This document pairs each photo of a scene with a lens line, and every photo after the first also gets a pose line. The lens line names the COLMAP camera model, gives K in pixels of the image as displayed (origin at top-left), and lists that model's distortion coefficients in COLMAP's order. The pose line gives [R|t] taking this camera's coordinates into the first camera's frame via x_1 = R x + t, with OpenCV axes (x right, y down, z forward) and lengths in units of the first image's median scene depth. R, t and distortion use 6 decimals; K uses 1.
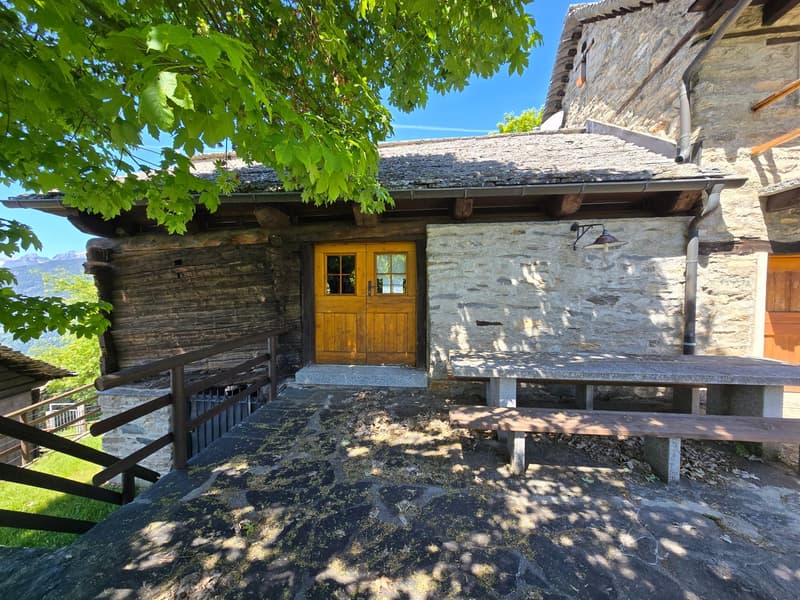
lens RADIAL K [[321.9, 0, 399.3], [0, 321.9, 303.8], [0, 0, 1]] dist [-0.001908, 0.000125]
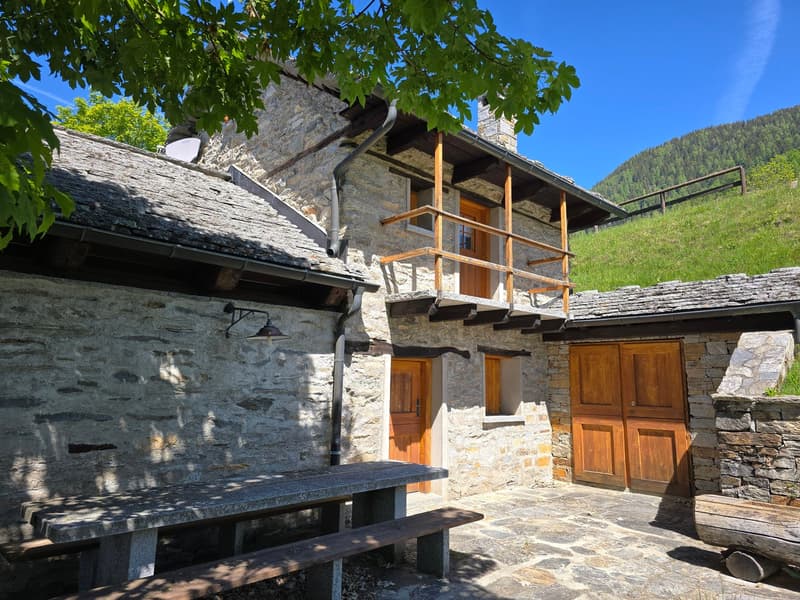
lens RADIAL K [[566.0, 0, 400.0], [0, 566.0, 300.0], [0, 0, 1]] dist [0.098822, -0.122095]
pose [[0.612290, 0.125999, 0.780528, -0.287854], [0.017807, 0.984772, -0.172939, -0.015907], [-0.790432, 0.119788, 0.600722, -0.150481]]
